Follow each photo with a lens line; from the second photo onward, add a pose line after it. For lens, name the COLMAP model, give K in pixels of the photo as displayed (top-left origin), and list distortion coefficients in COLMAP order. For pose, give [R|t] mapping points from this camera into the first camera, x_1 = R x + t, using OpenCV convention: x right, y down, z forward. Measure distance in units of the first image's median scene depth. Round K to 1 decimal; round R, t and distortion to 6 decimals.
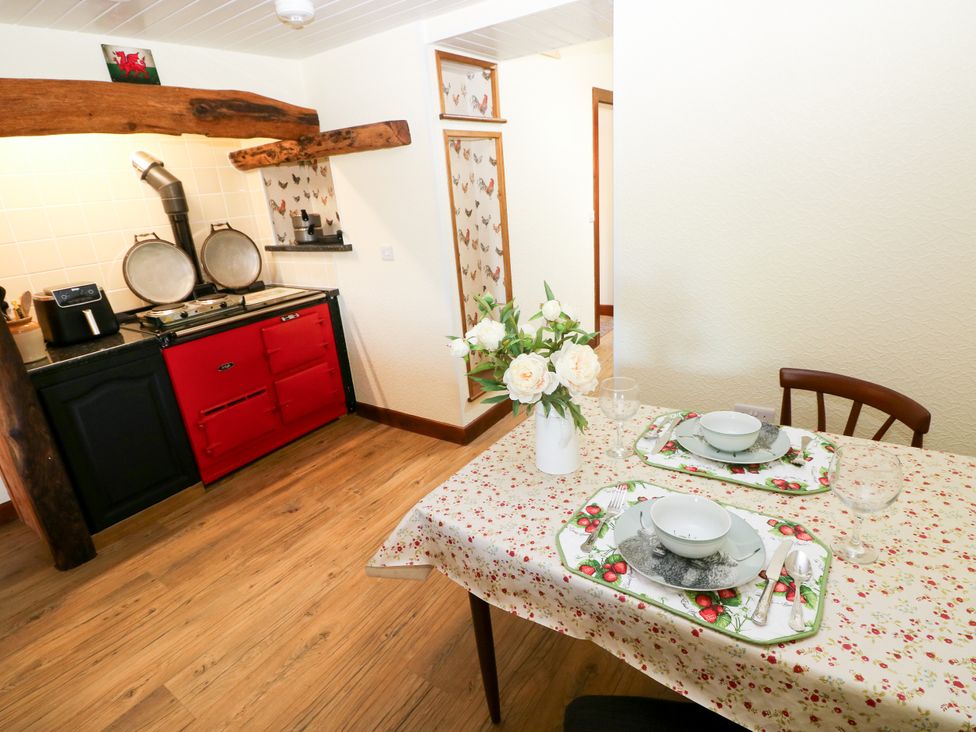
lens RADIAL K [[508.5, 0, 485.0], [0, 508.5, 360.0], [0, 0, 1]] dist [-0.001746, -0.012032]
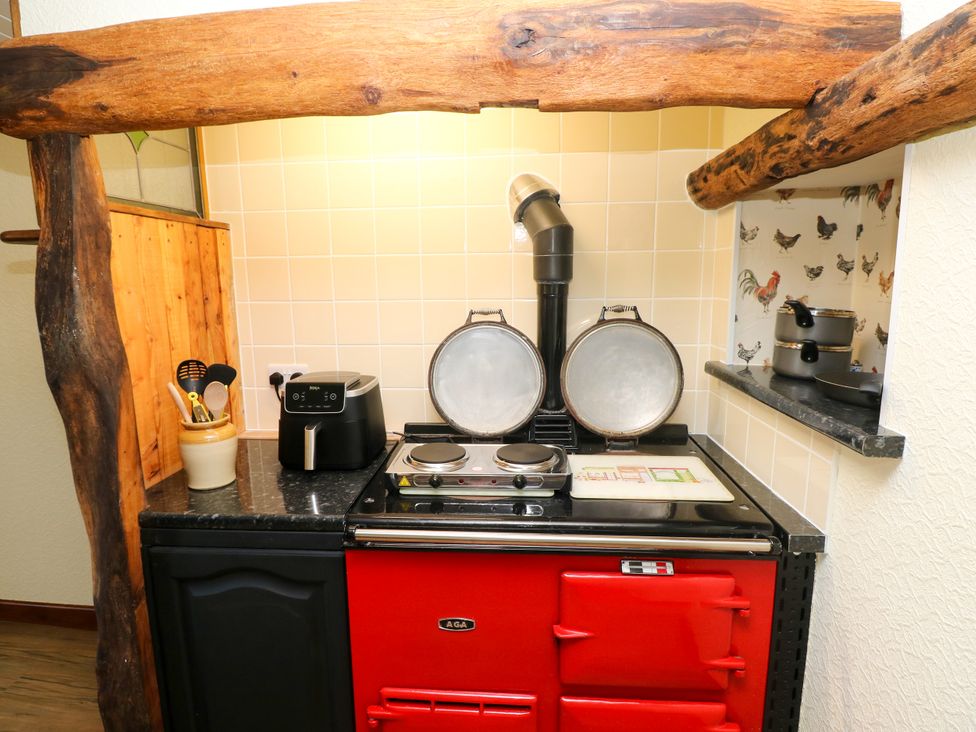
lens RADIAL K [[531.0, 0, 481.6], [0, 531.0, 356.7], [0, 0, 1]] dist [-0.010168, -0.003596]
pose [[0.509910, 0.202516, -0.836050, -0.145735], [-0.310877, 0.949591, 0.040414, -0.209845], [0.802089, 0.239301, 0.547163, 0.638203]]
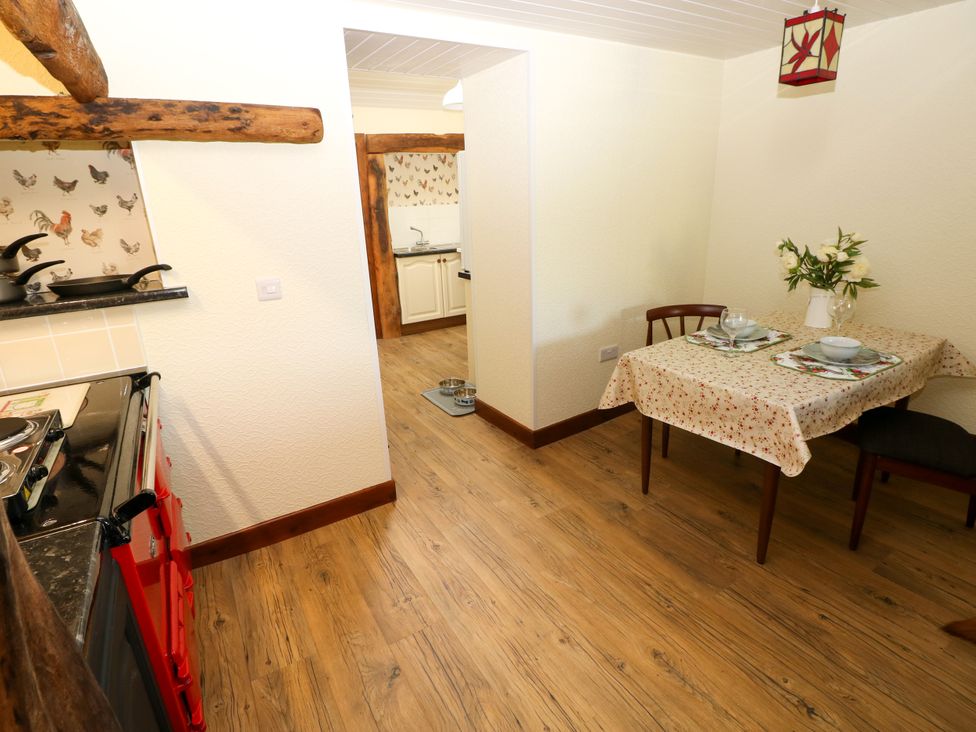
lens RADIAL K [[508.5, 0, 483.1], [0, 508.5, 358.5], [0, 0, 1]] dist [-0.001746, -0.012032]
pose [[0.409349, -0.218333, 0.885869, -0.687552], [0.305090, 0.947809, 0.092620, -0.091698], [-0.859857, 0.232356, 0.454595, 0.434083]]
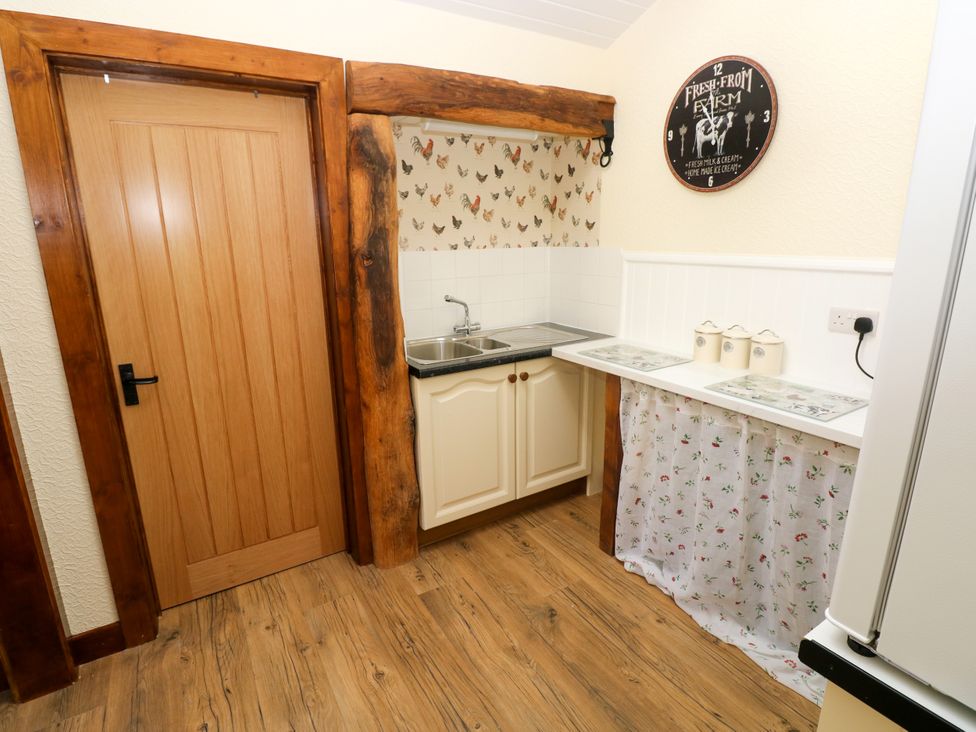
lens RADIAL K [[508.5, 0, 482.4], [0, 508.5, 357.1], [0, 0, 1]] dist [-0.001746, -0.012032]
pose [[0.405051, -0.143994, 0.902884, 0.228431], [0.286293, 0.957833, 0.024321, -0.367330], [-0.868314, 0.248638, 0.429196, 1.018820]]
